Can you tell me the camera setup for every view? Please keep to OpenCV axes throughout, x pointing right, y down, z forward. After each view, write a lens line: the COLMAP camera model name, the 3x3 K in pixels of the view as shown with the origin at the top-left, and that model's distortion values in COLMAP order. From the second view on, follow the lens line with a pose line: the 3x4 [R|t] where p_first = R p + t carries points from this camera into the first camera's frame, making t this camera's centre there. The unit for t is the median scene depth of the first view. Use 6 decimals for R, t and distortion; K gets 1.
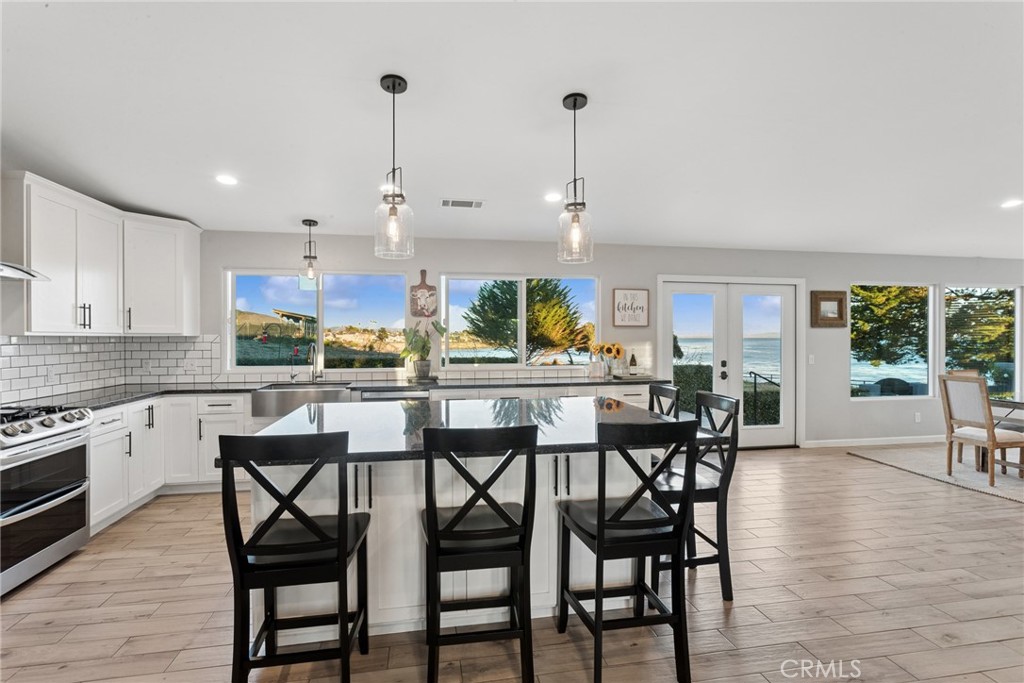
lens RADIAL K [[495.9, 0, 513.1], [0, 495.9, 340.0], [0, 0, 1]] dist [-0.002773, 0.001332]
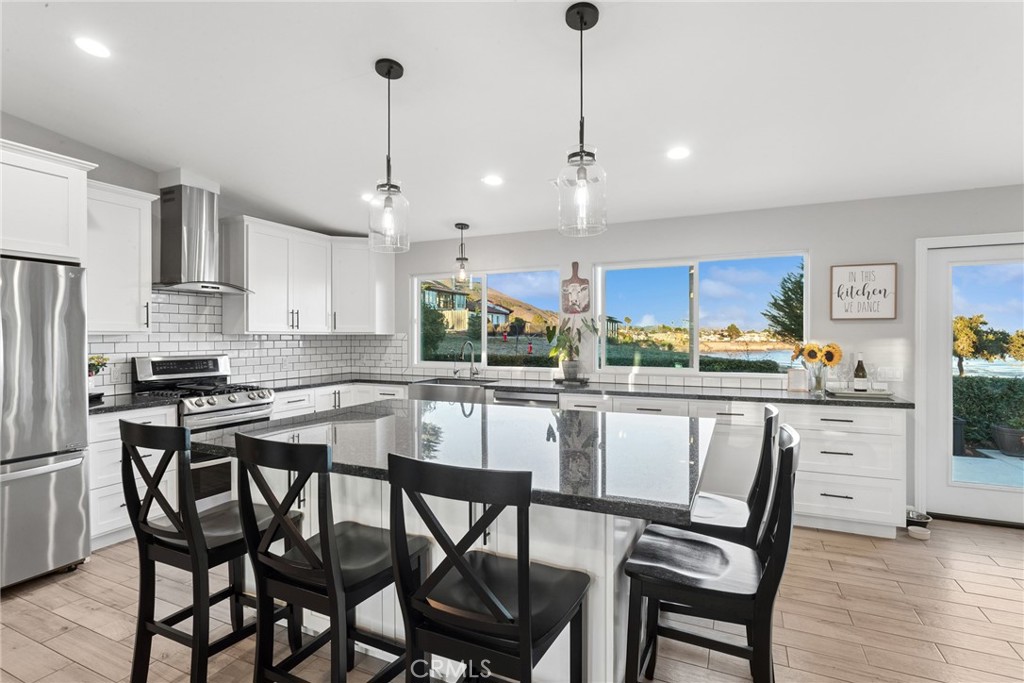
lens RADIAL K [[495.9, 0, 513.1], [0, 495.9, 340.0], [0, 0, 1]] dist [-0.002773, 0.001332]
pose [[0.816934, 0.004612, -0.576713, 0.246586], [-0.003406, 0.999989, 0.003173, 0.000200], [0.576721, -0.000628, 0.816941, 0.175495]]
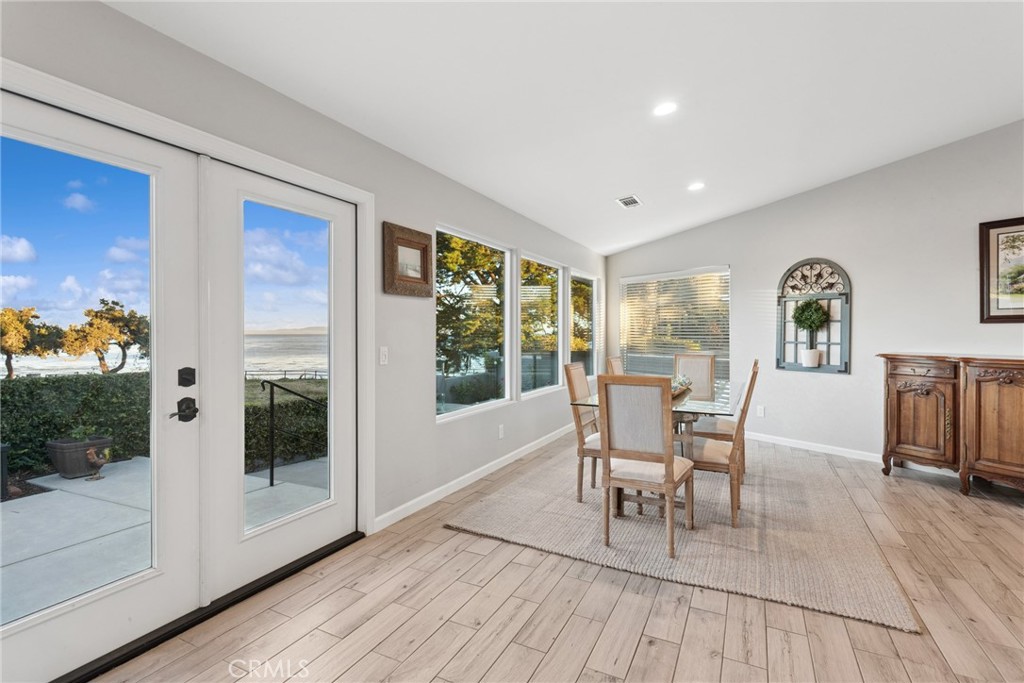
lens RADIAL K [[485.8, 0, 511.5], [0, 485.8, 333.7], [0, 0, 1]] dist [0.002316, 0.000763]
pose [[0.606629, 0.000356, 0.794985, 0.316585], [0.003850, 0.999987, -0.003386, 0.021166], [-0.794975, 0.005115, 0.606620, 0.660744]]
